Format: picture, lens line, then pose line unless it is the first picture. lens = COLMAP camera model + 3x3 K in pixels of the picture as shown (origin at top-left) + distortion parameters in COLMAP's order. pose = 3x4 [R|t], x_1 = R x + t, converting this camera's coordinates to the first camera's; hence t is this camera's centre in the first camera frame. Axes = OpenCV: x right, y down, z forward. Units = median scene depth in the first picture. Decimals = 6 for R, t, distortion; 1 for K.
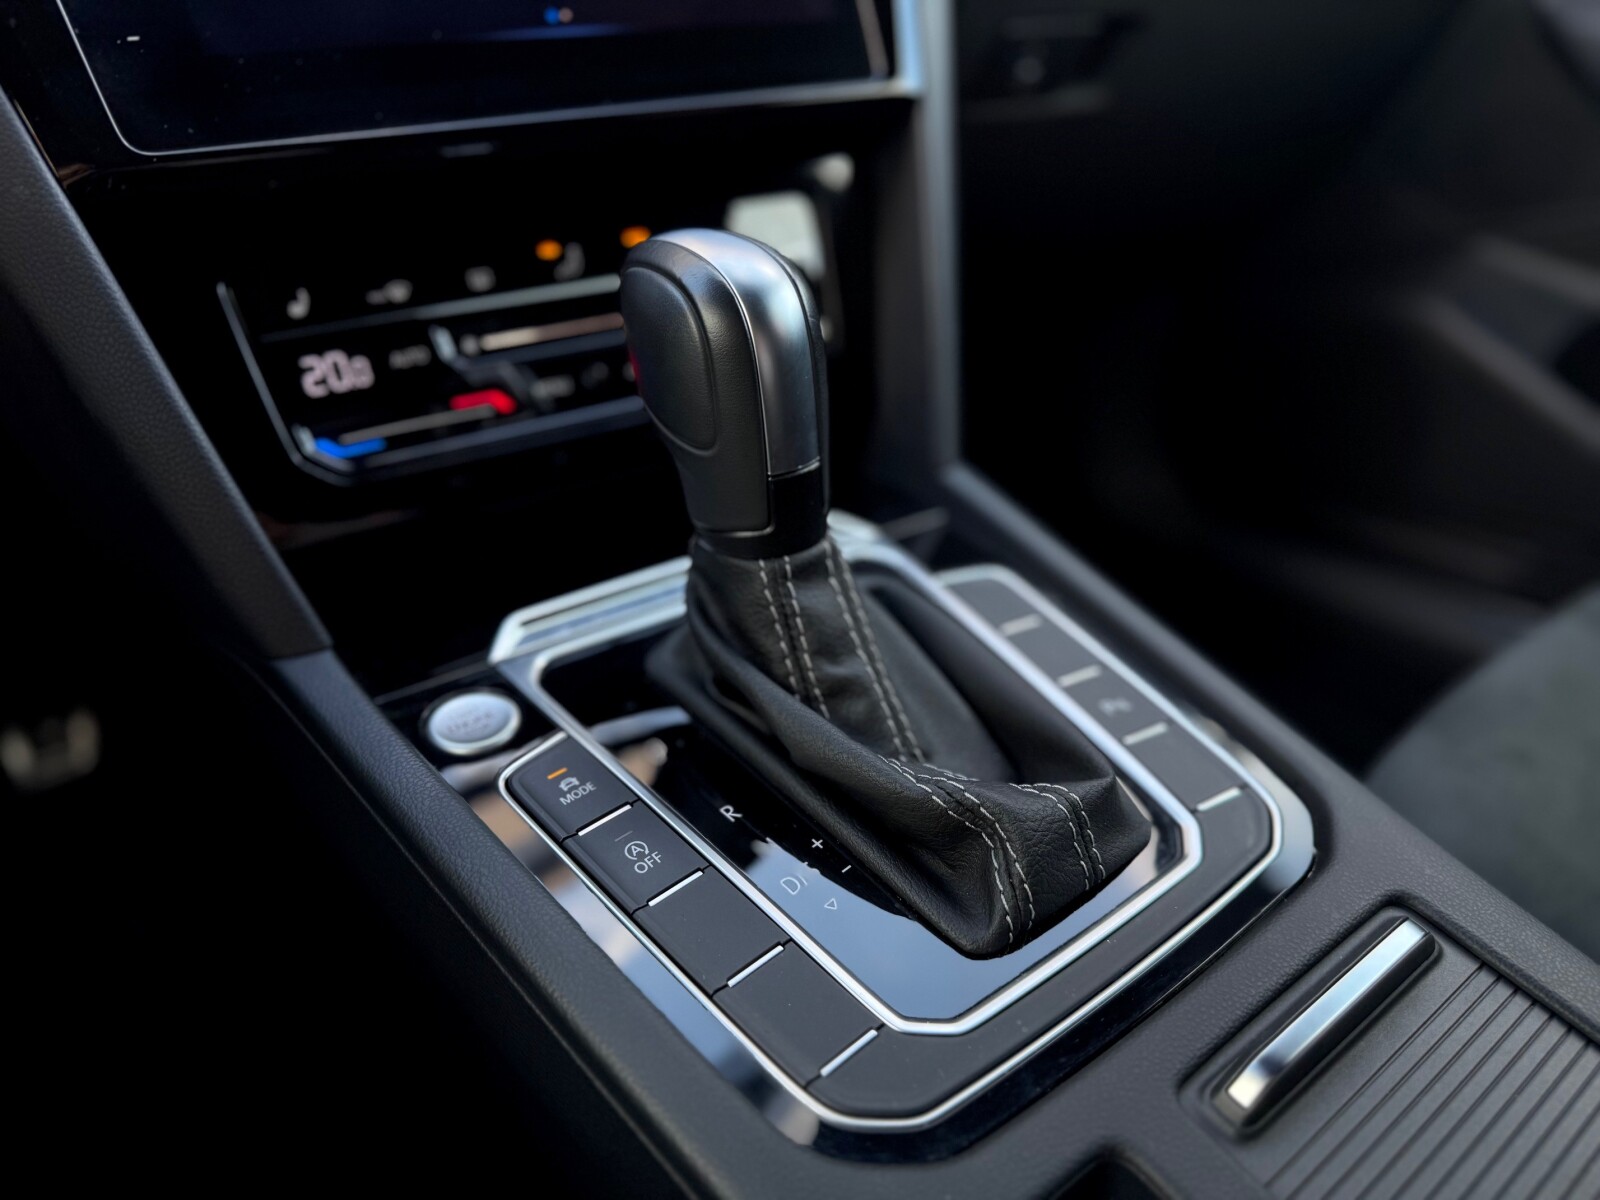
lens RADIAL K [[1141.8, 0, 793.7], [0, 1141.8, 615.5], [0, 0, 1]] dist [0.079862, -0.113088]
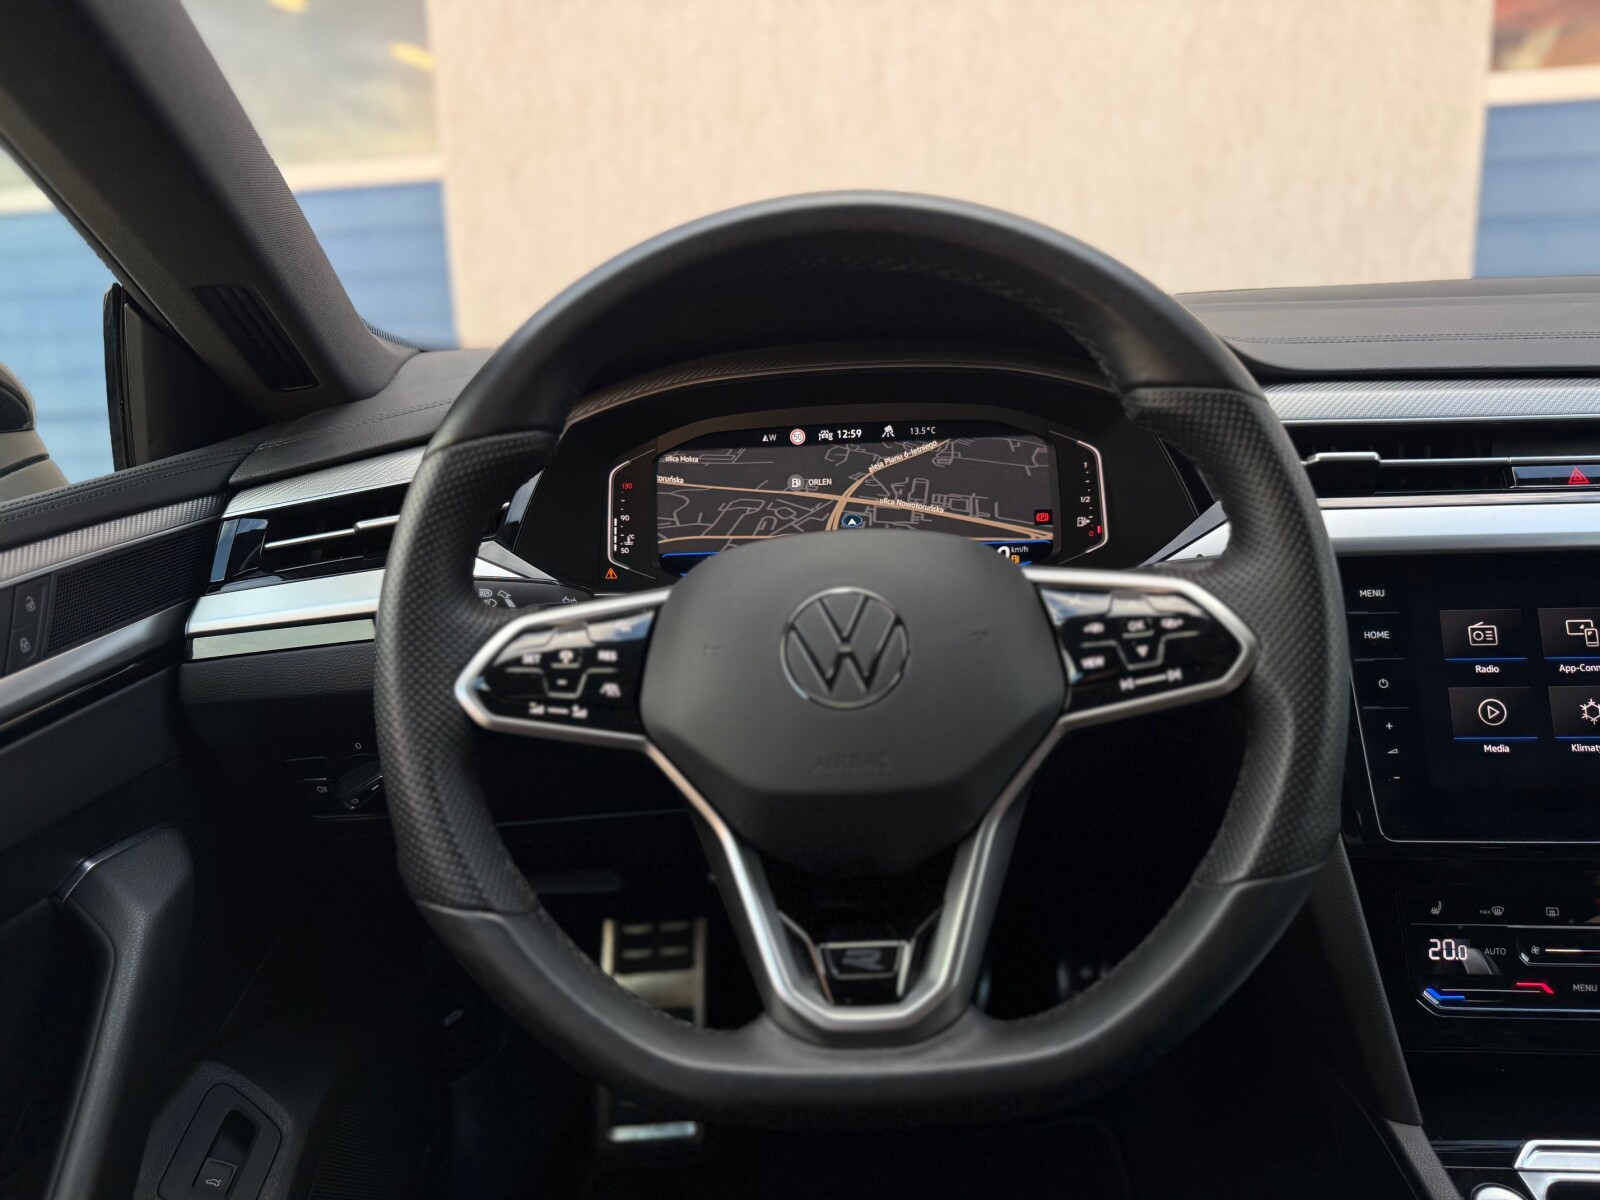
lens RADIAL K [[1141.8, 0, 802.7], [0, 1141.8, 605.9], [0, 0, 1]] dist [0.079862, -0.113088]
pose [[0.761958, 0.184451, -0.620804, -0.157606], [-0.286426, 0.955715, -0.067593, -0.311016], [0.580844, 0.229317, 0.781046, -1.015669]]
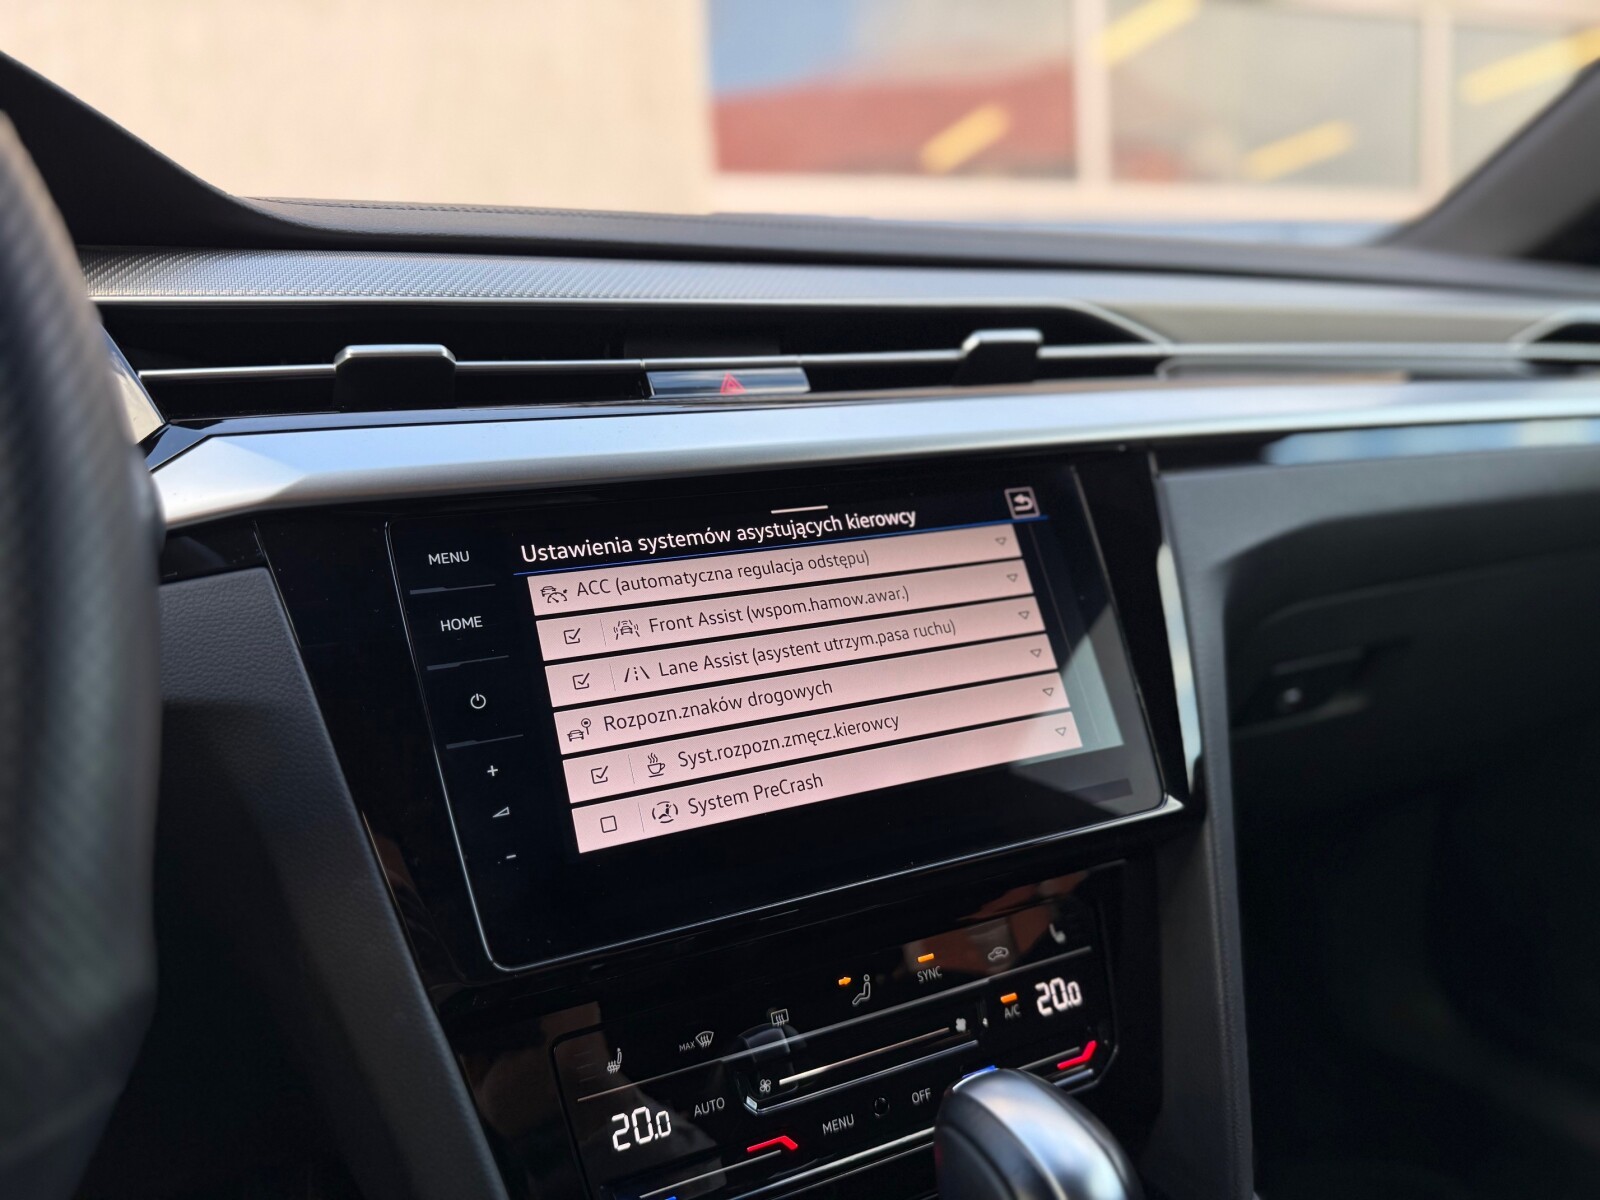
lens RADIAL K [[1141.8, 0, 786.1], [0, 1141.8, 613.7], [0, 0, 1]] dist [0.079862, -0.113088]
pose [[0.985336, 0.031576, -0.167680, -0.111620], [-0.076584, 0.960022, -0.269246, -0.386875], [0.152474, 0.278139, 0.948362, -0.088428]]
